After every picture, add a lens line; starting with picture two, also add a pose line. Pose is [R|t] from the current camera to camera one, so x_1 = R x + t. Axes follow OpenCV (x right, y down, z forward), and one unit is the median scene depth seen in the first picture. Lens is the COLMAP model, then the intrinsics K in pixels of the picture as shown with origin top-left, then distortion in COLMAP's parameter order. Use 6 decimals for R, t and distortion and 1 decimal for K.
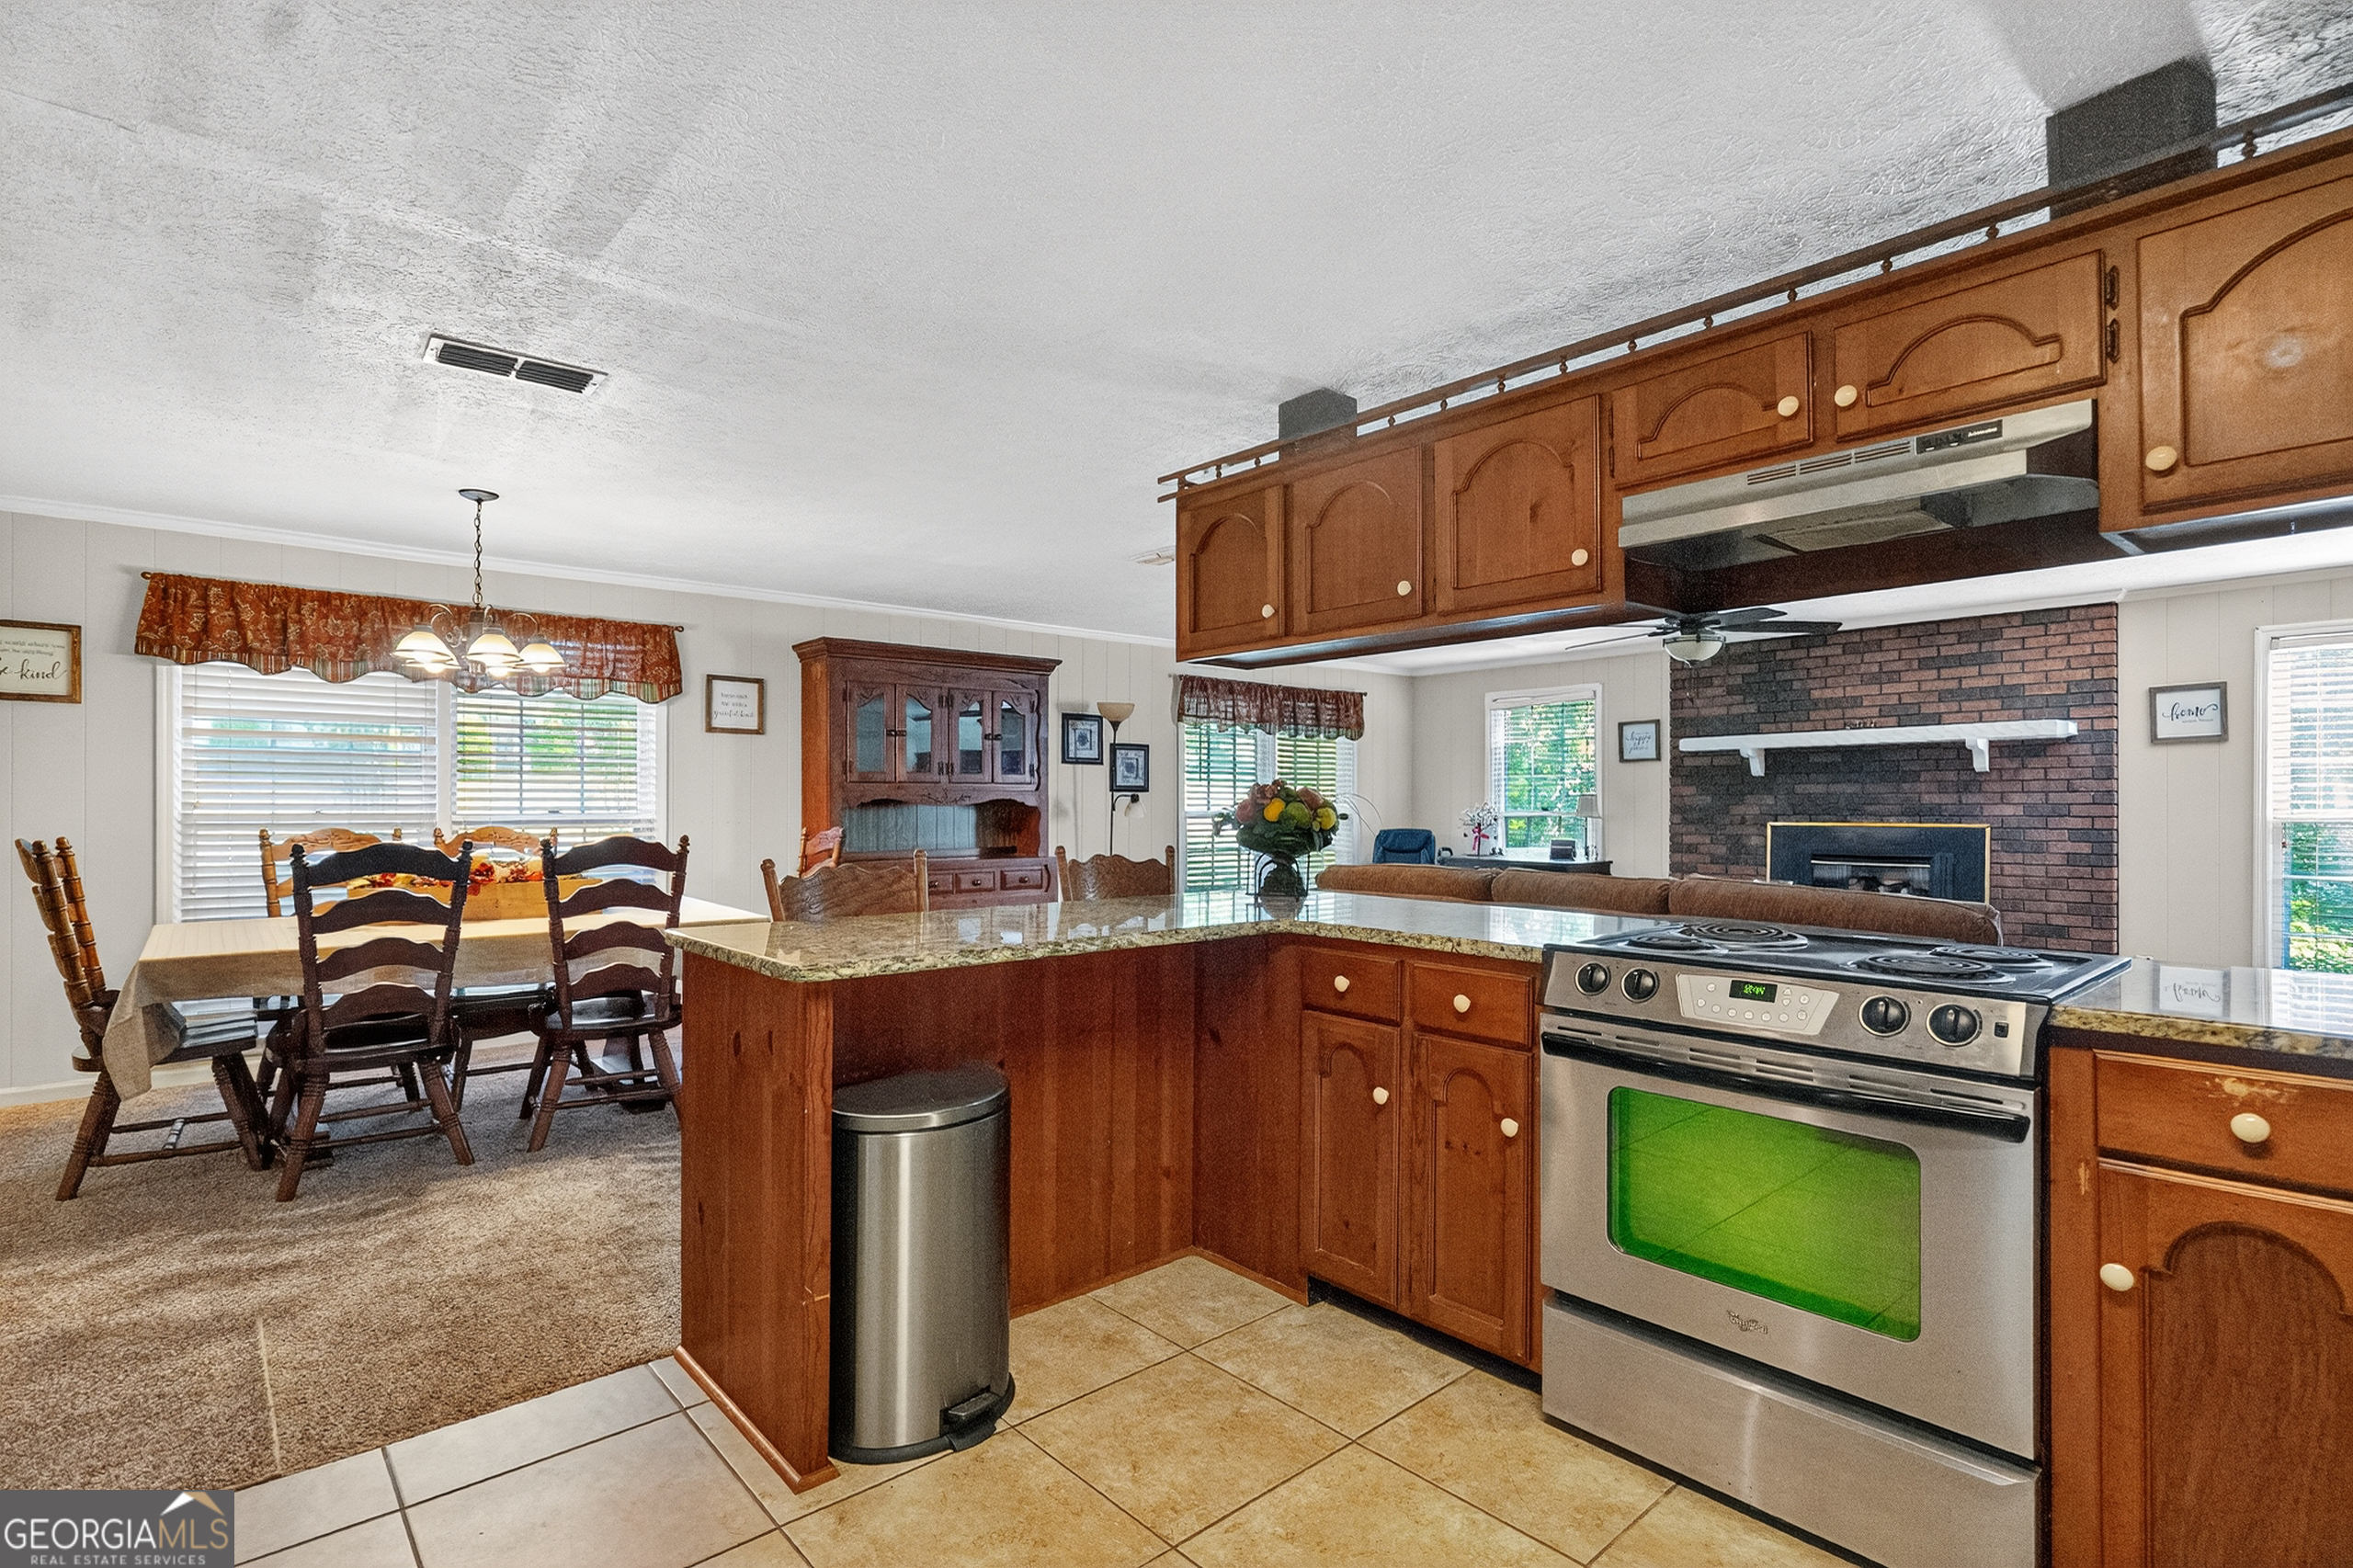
lens RADIAL K [[1097.3, 0, 1189.2], [0, 1097.3, 798.0], [0, 0, 1]] dist [0.016779, -0.002555]
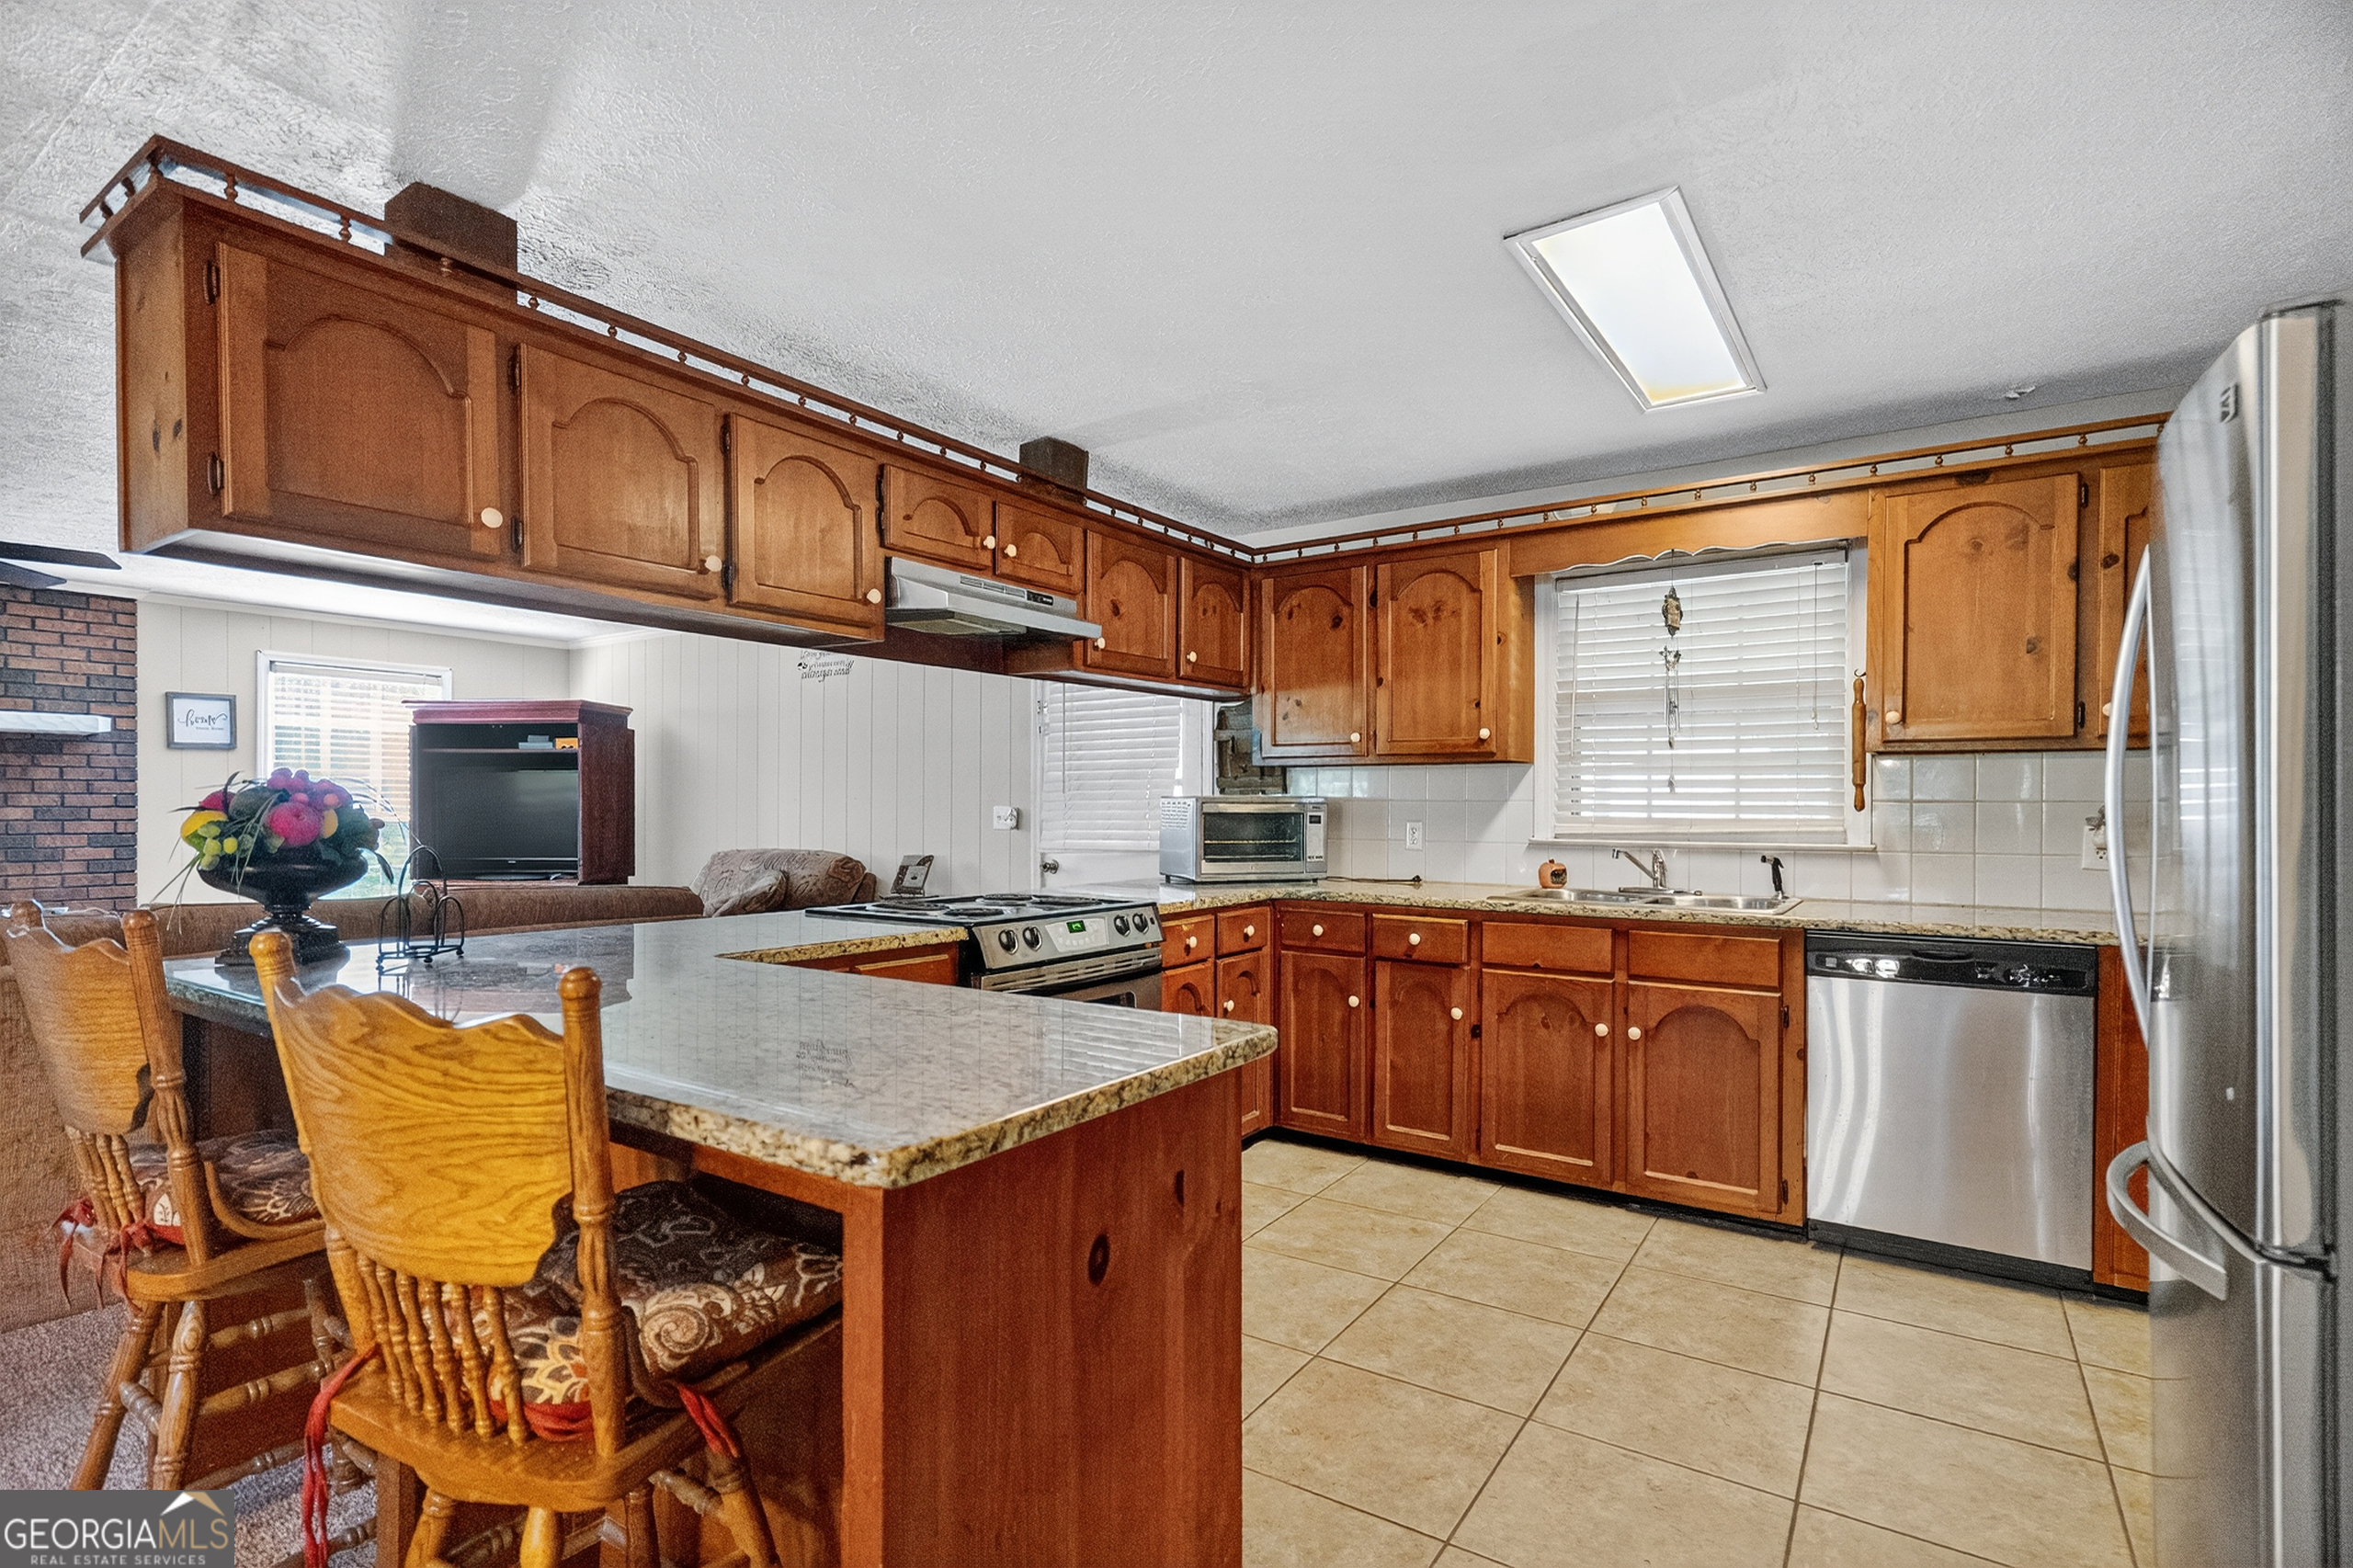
lens RADIAL K [[1097.3, 0, 1117.0], [0, 1097.3, 813.9], [0, 0, 1]] dist [0.016779, -0.002555]
pose [[-0.209078, -0.007369, 0.977871, -0.281367], [-0.007728, 0.999953, 0.005883, -0.000632], [-0.977868, -0.006326, -0.209125, 0.334075]]
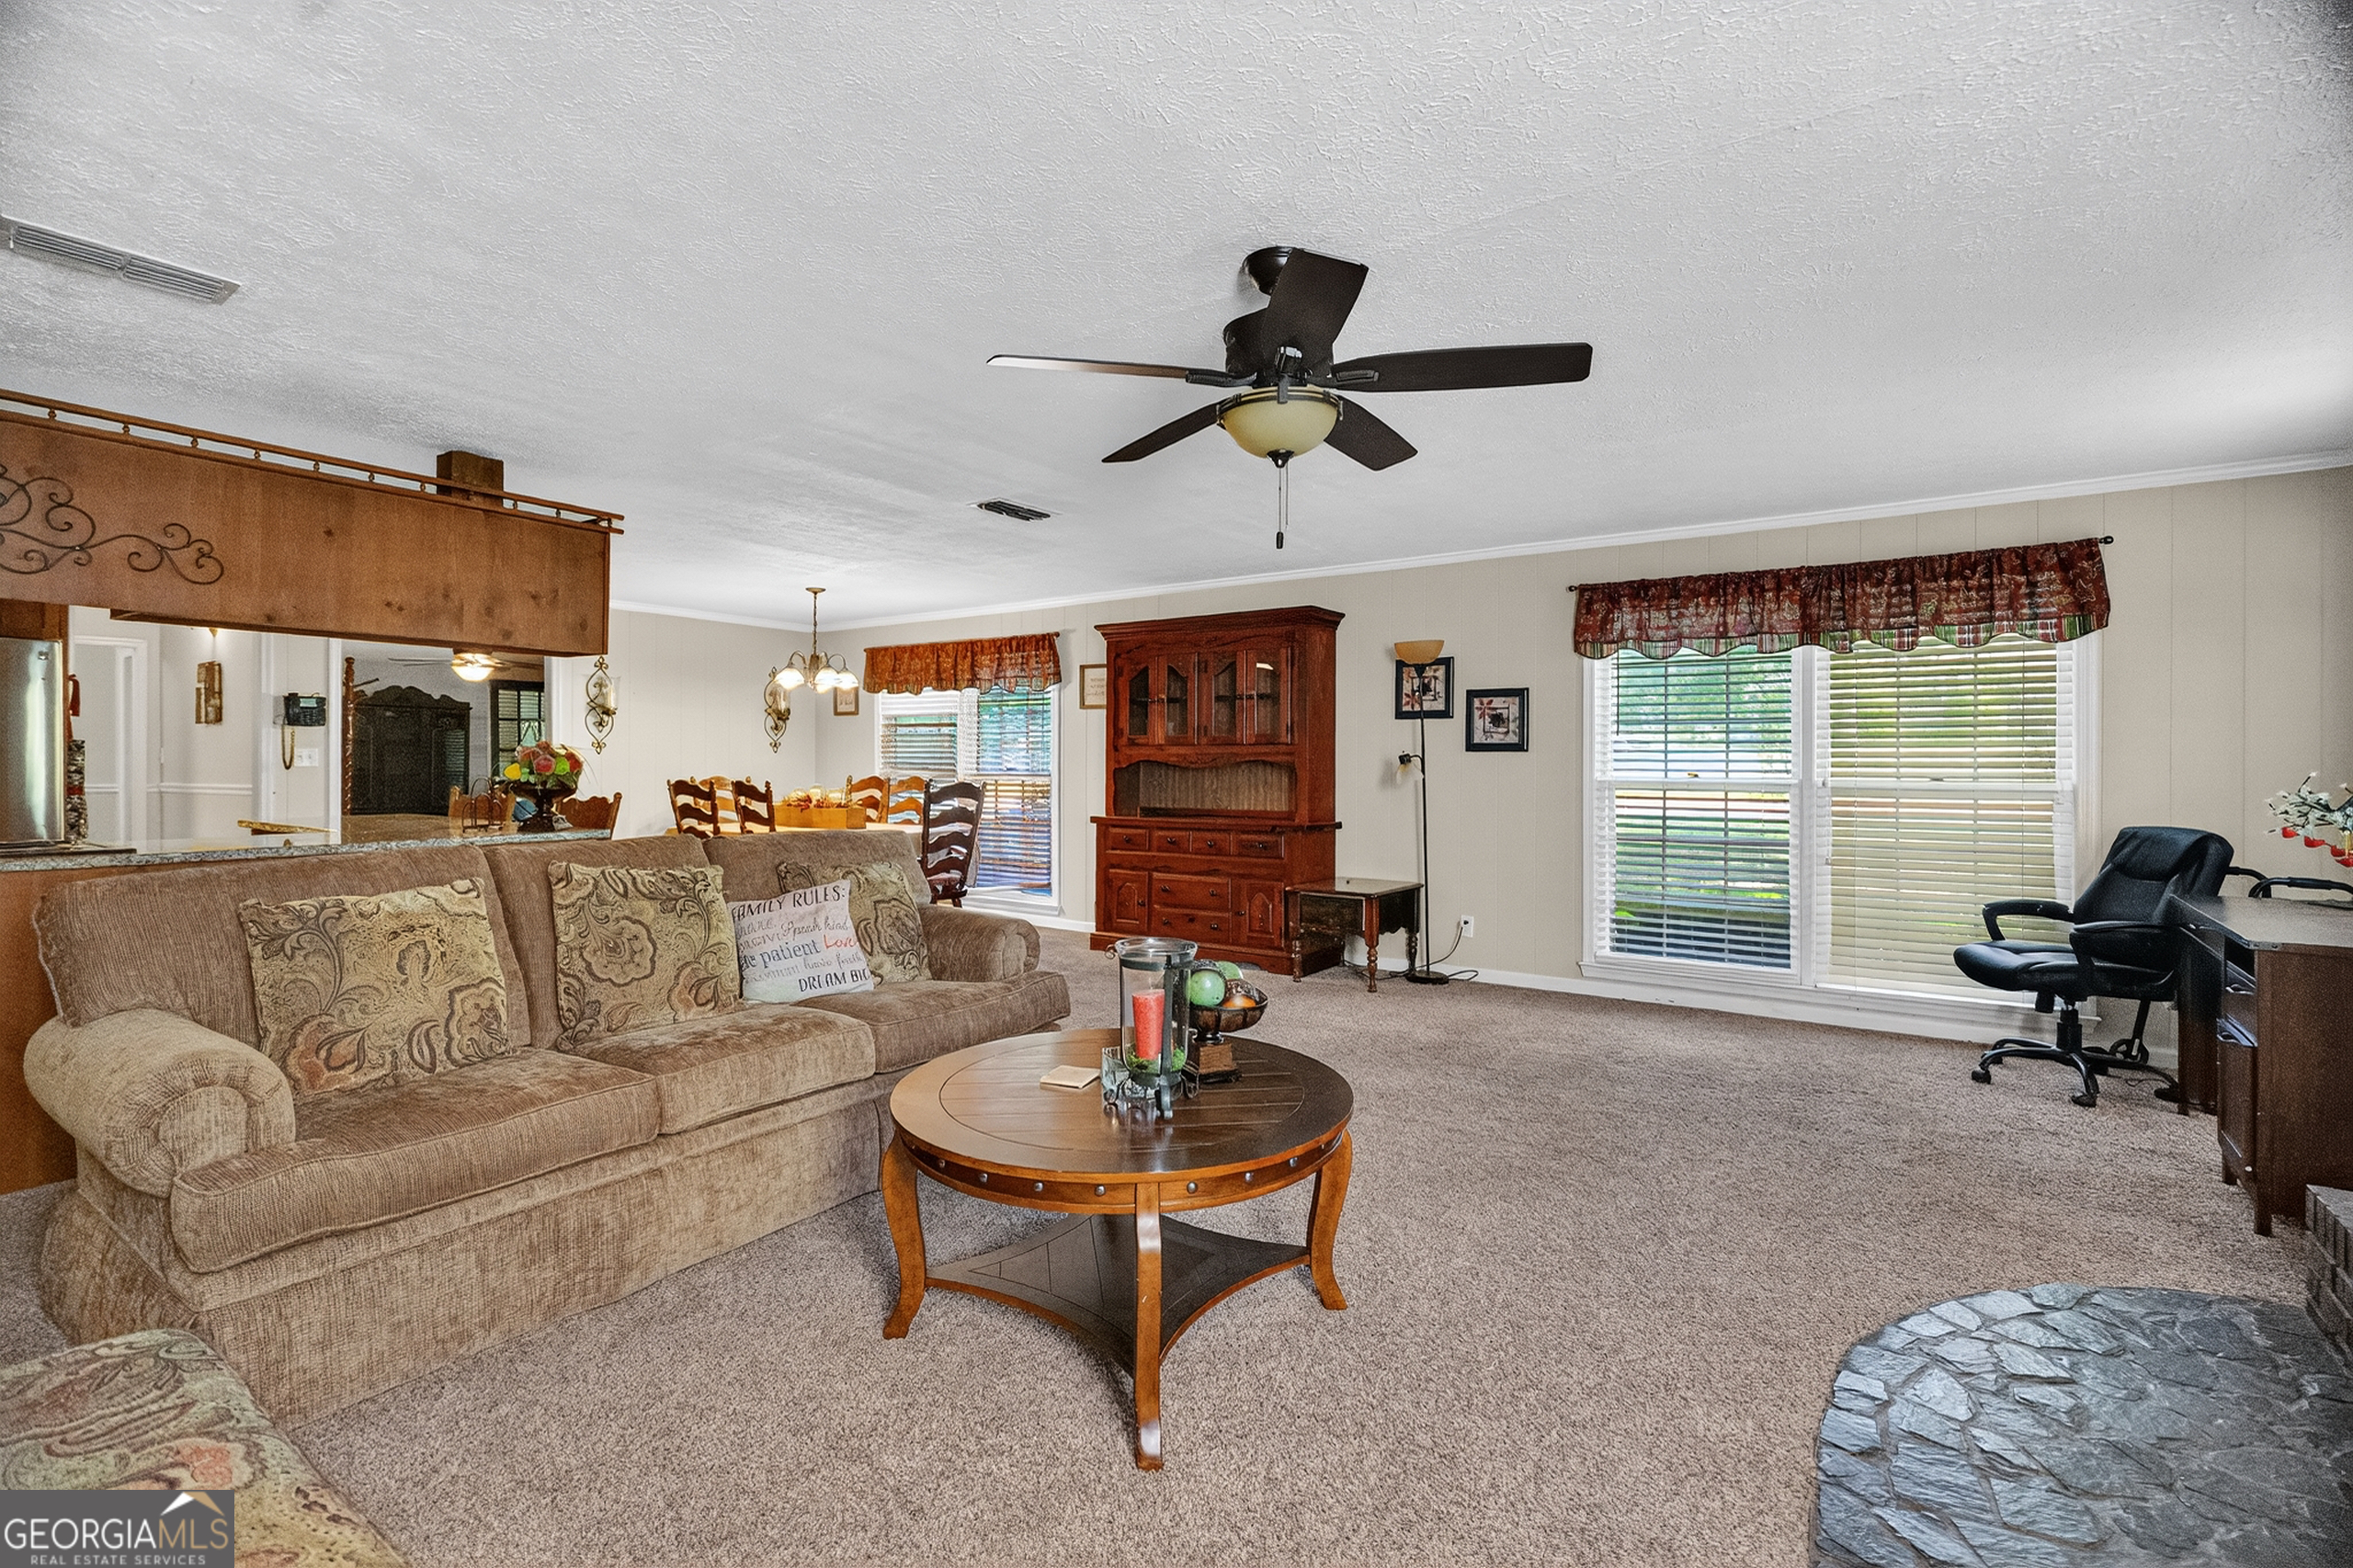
lens RADIAL K [[1097.3, 0, 1182.1], [0, 1097.3, 772.7], [0, 0, 1]] dist [0.016779, -0.002555]
pose [[0.238480, 0.011293, -0.971082, 0.749633], [-0.000150, 0.999933, 0.011592, 0.000531], [0.971147, -0.002619, 0.238466, 0.698885]]
